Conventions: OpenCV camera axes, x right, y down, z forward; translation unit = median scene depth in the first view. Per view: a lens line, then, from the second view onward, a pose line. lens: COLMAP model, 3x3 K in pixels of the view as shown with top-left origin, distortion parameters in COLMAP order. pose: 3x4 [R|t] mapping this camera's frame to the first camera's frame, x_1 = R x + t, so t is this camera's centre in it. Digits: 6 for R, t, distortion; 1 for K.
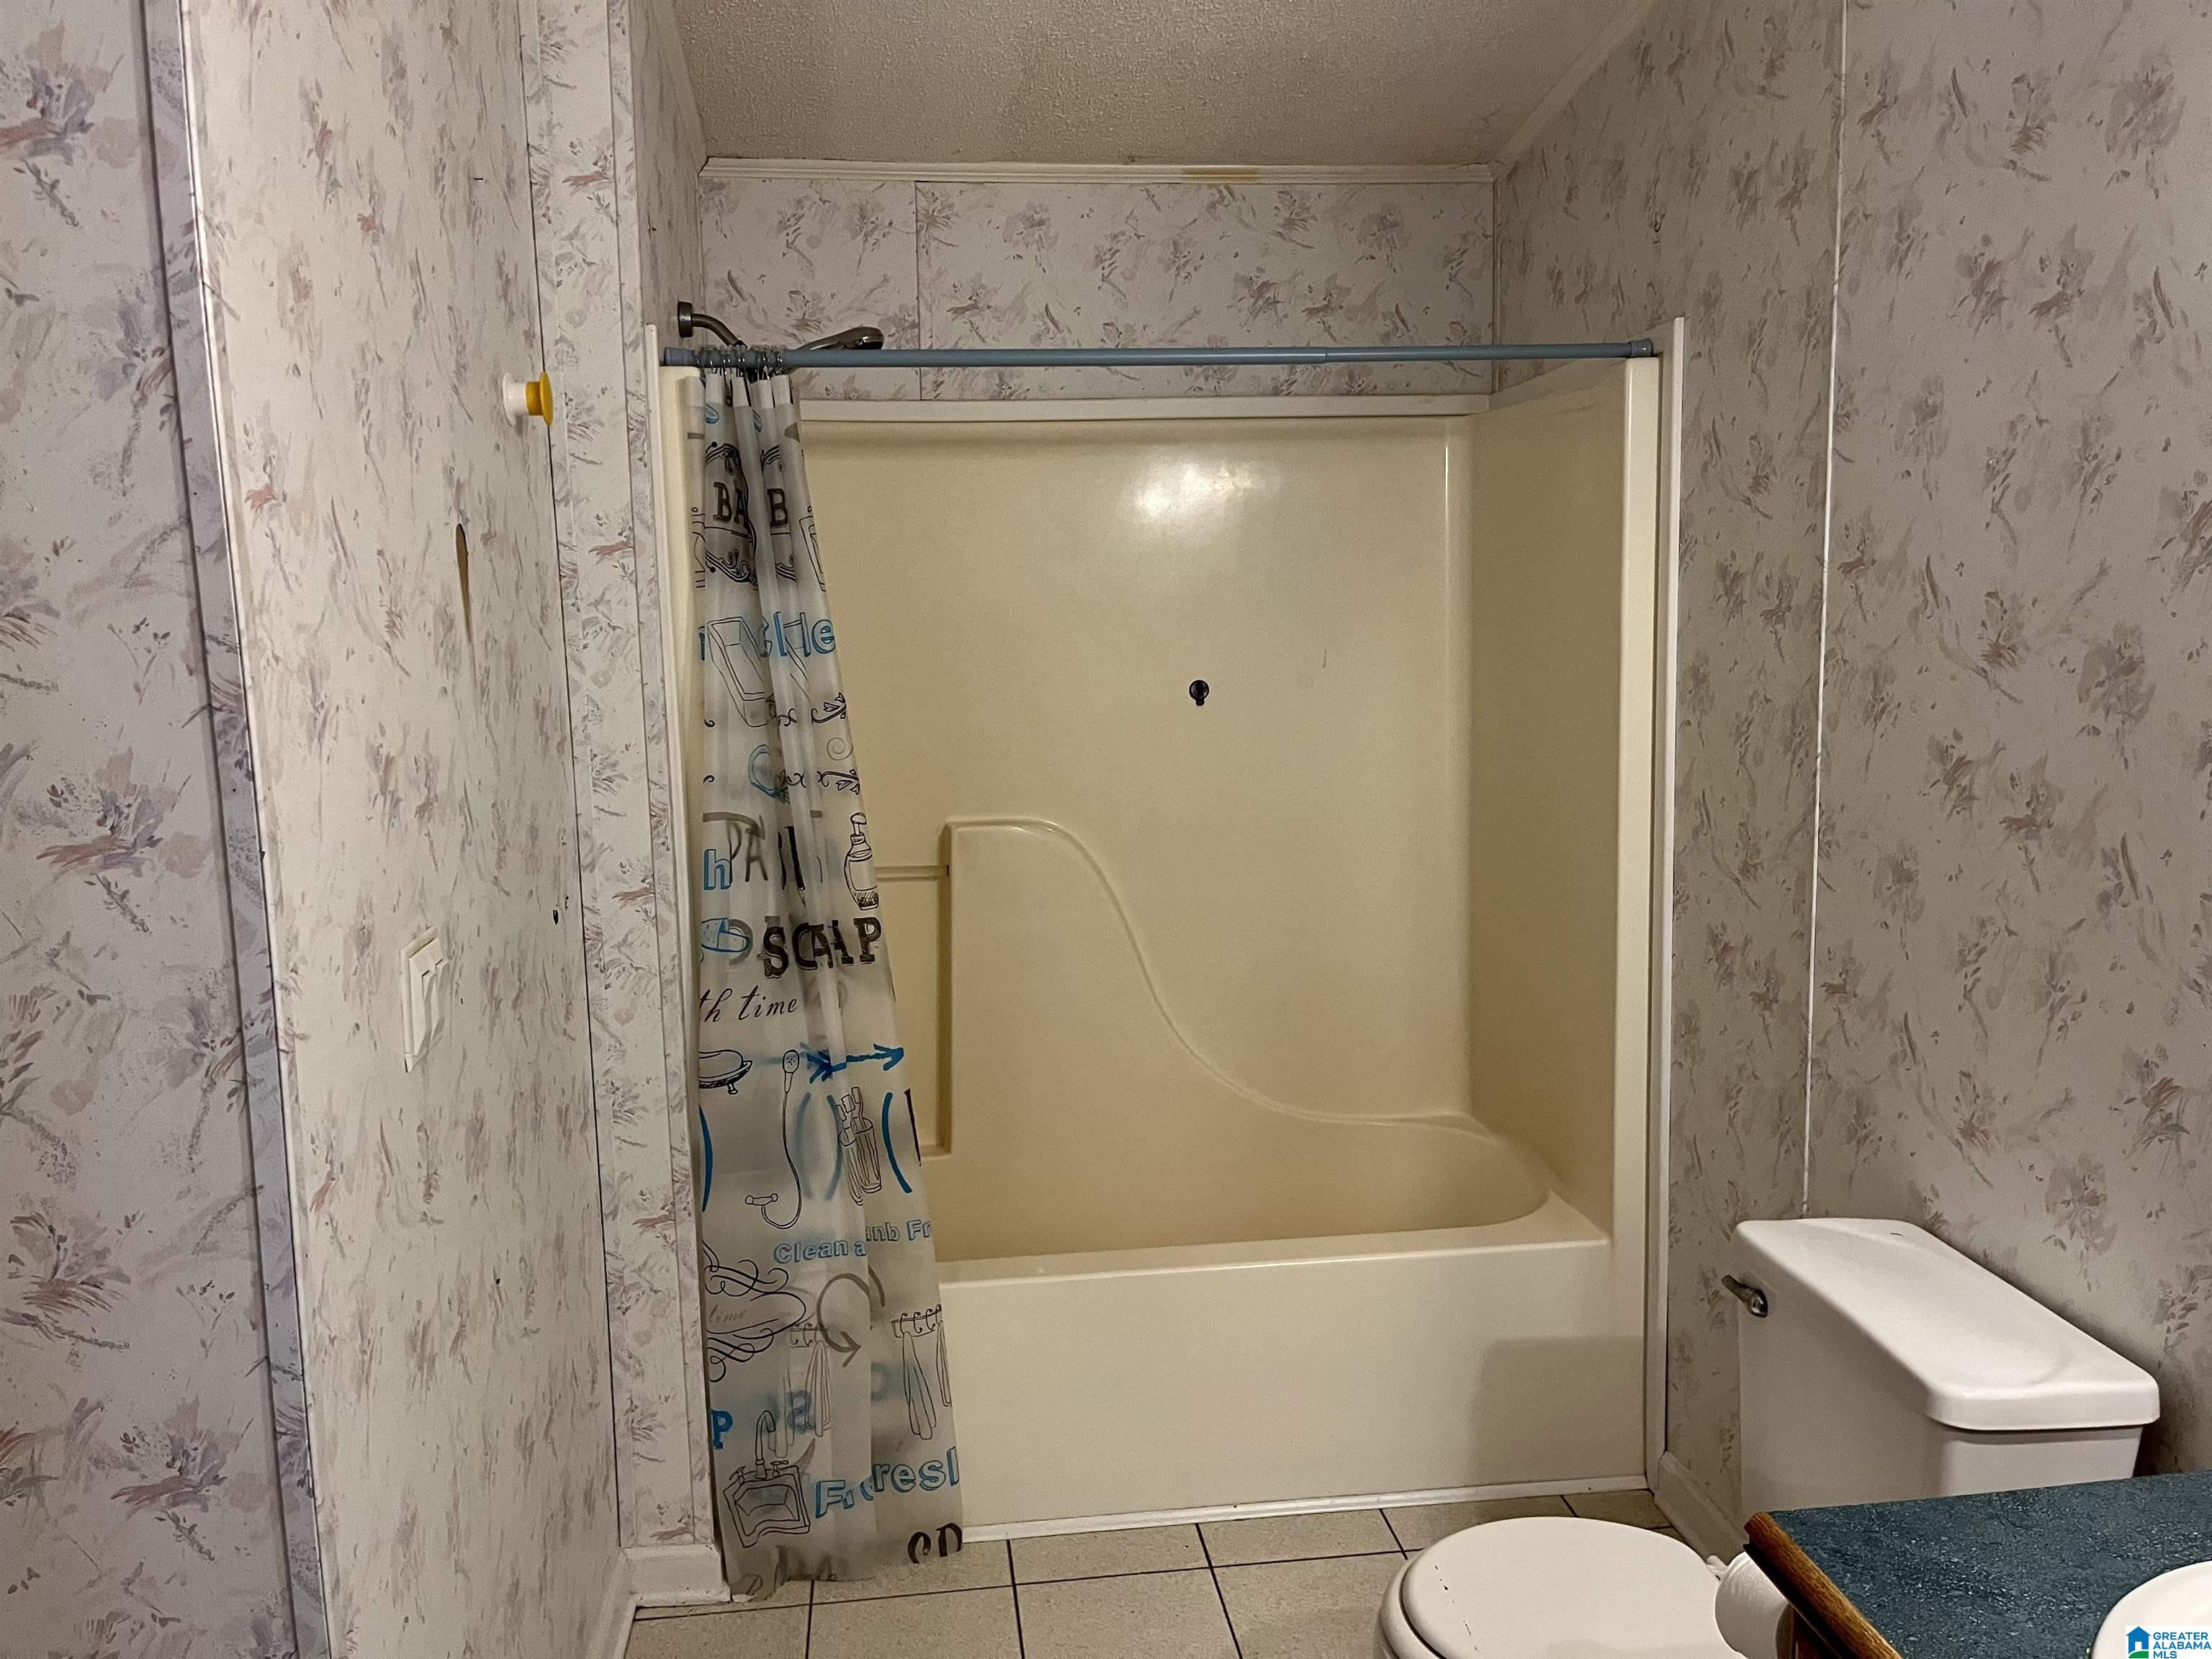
lens RADIAL K [[1666.1, 0, 1099.4], [0, 1666.1, 824.2], [0, 0, 1]] dist [0.040680, -0.047728]
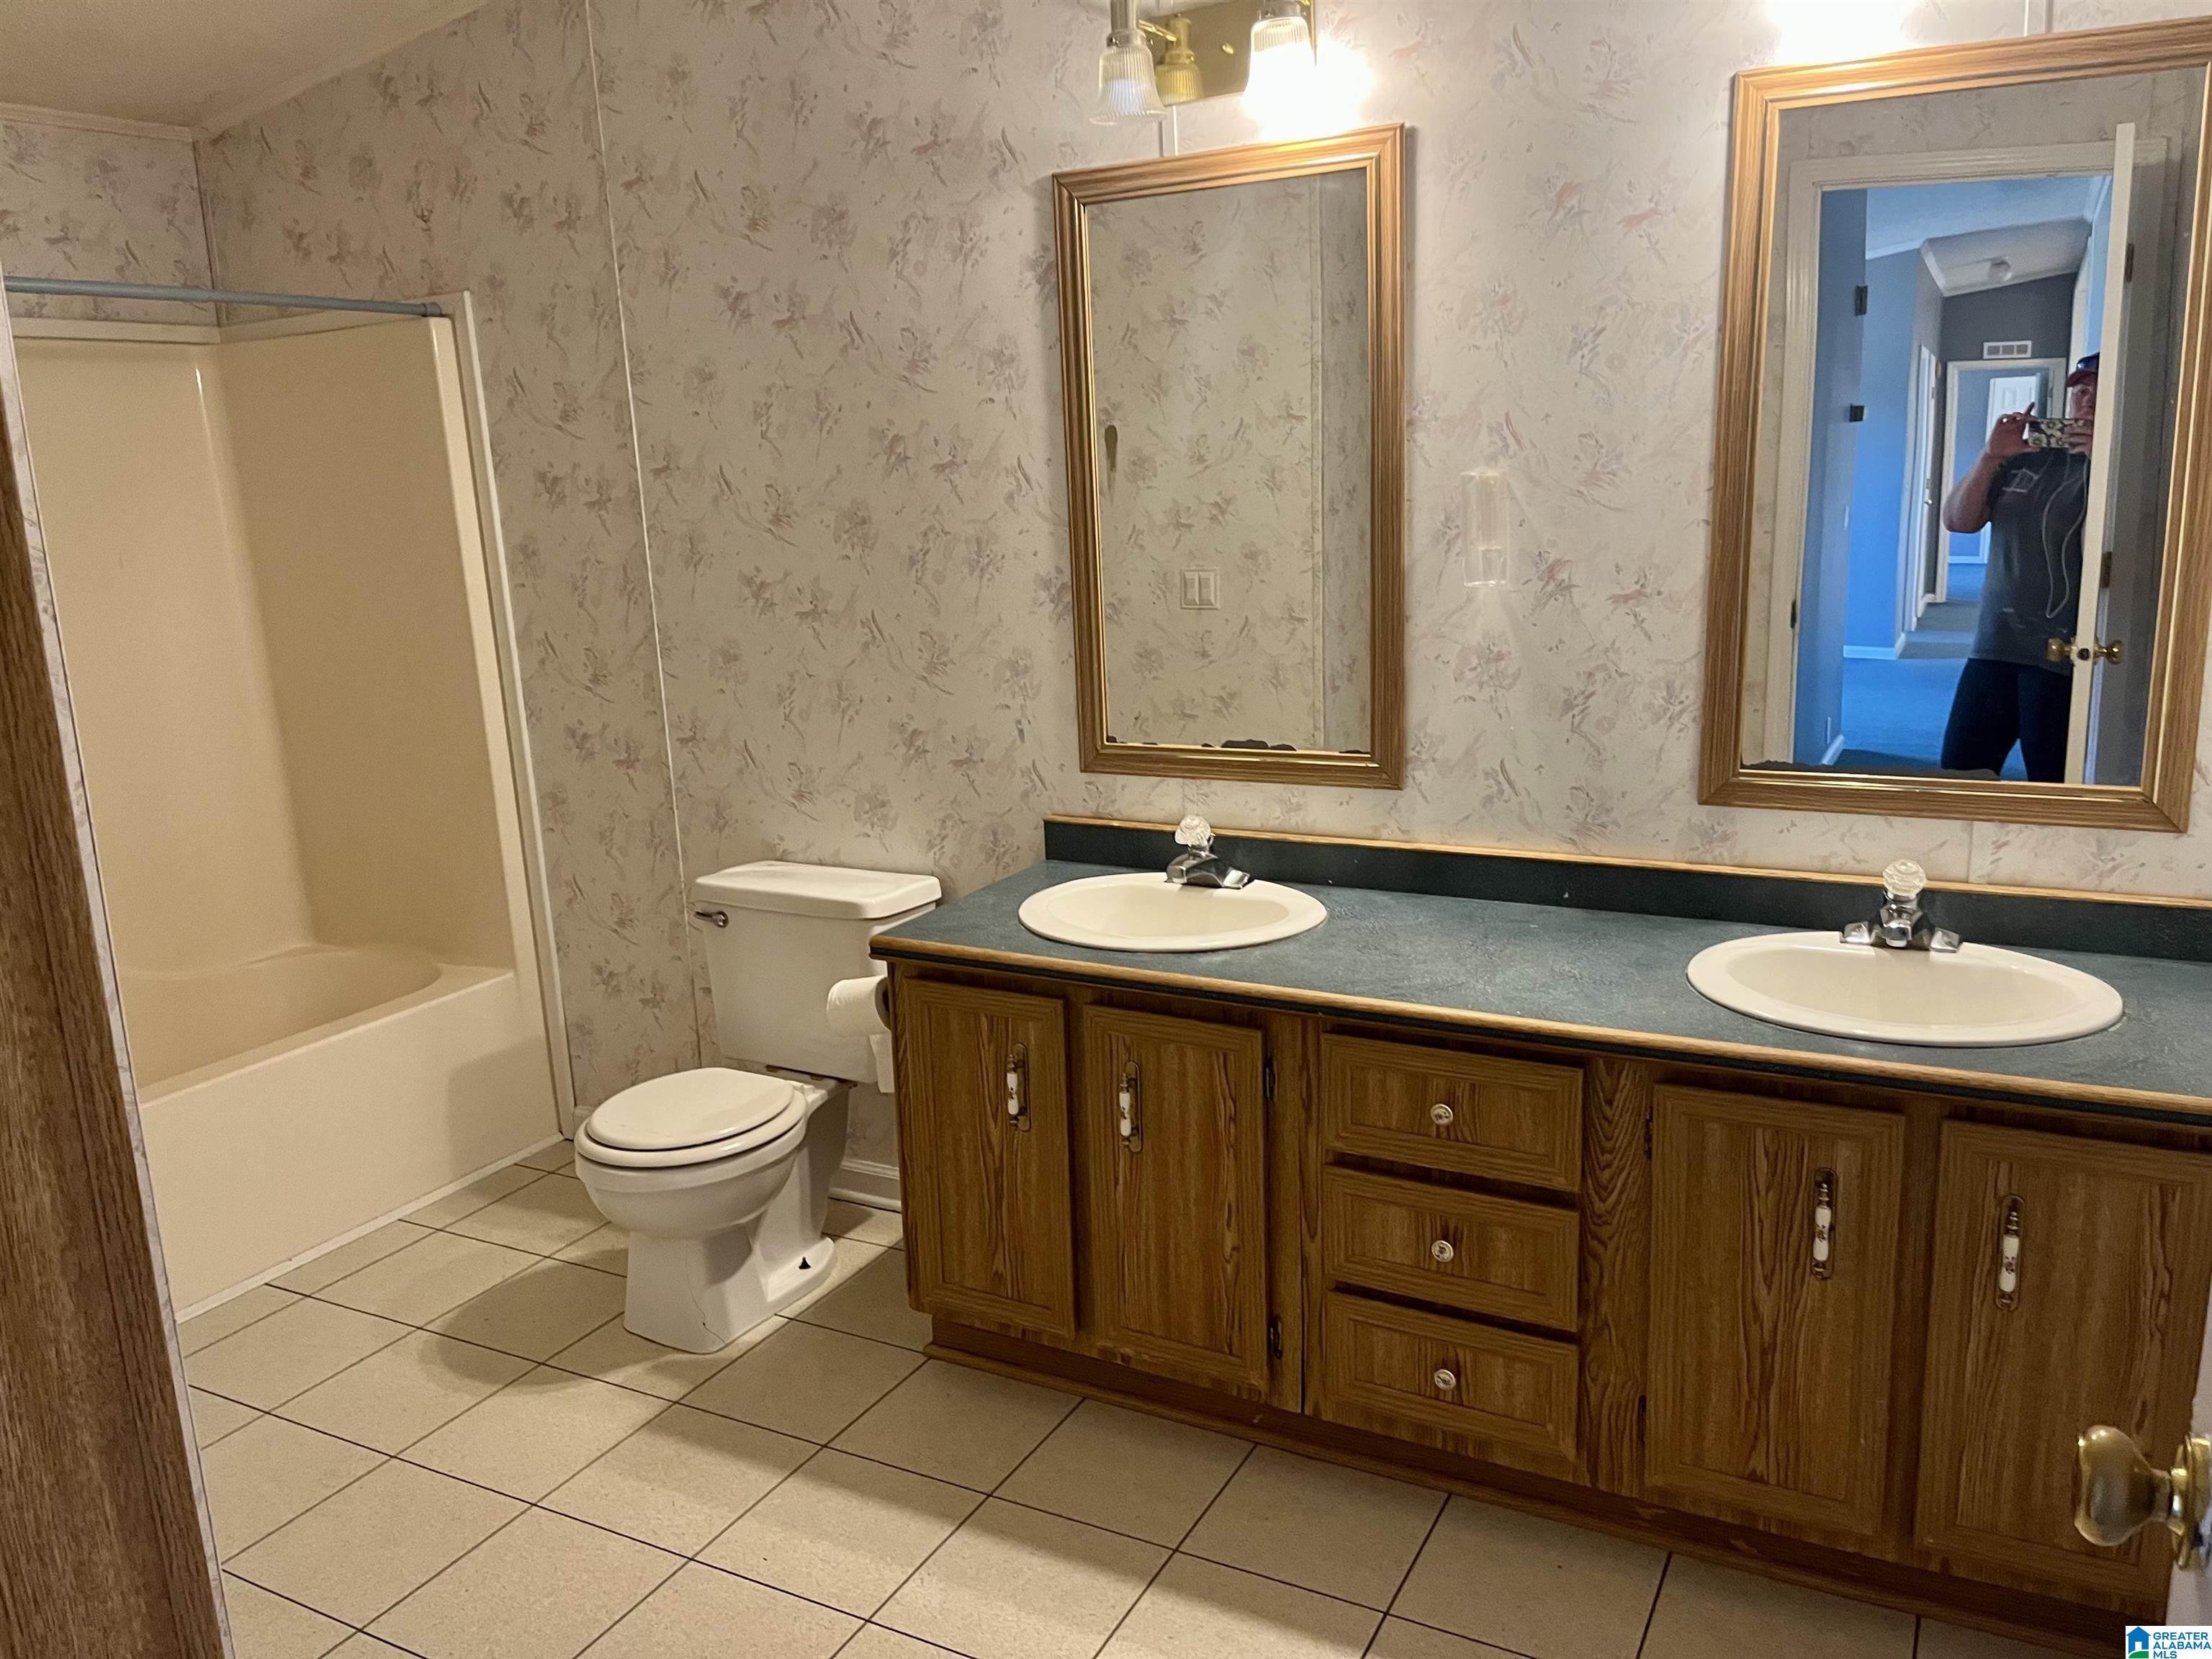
lens RADIAL K [[1666.1, 0, 1102.5], [0, 1666.1, 829.7], [0, 0, 1]] dist [0.040680, -0.047728]
pose [[0.551281, -0.186279, 0.813258, -0.662133], [0.144215, 0.981360, 0.127025, 0.038335], [-0.821761, 0.047257, 0.567869, -0.225016]]
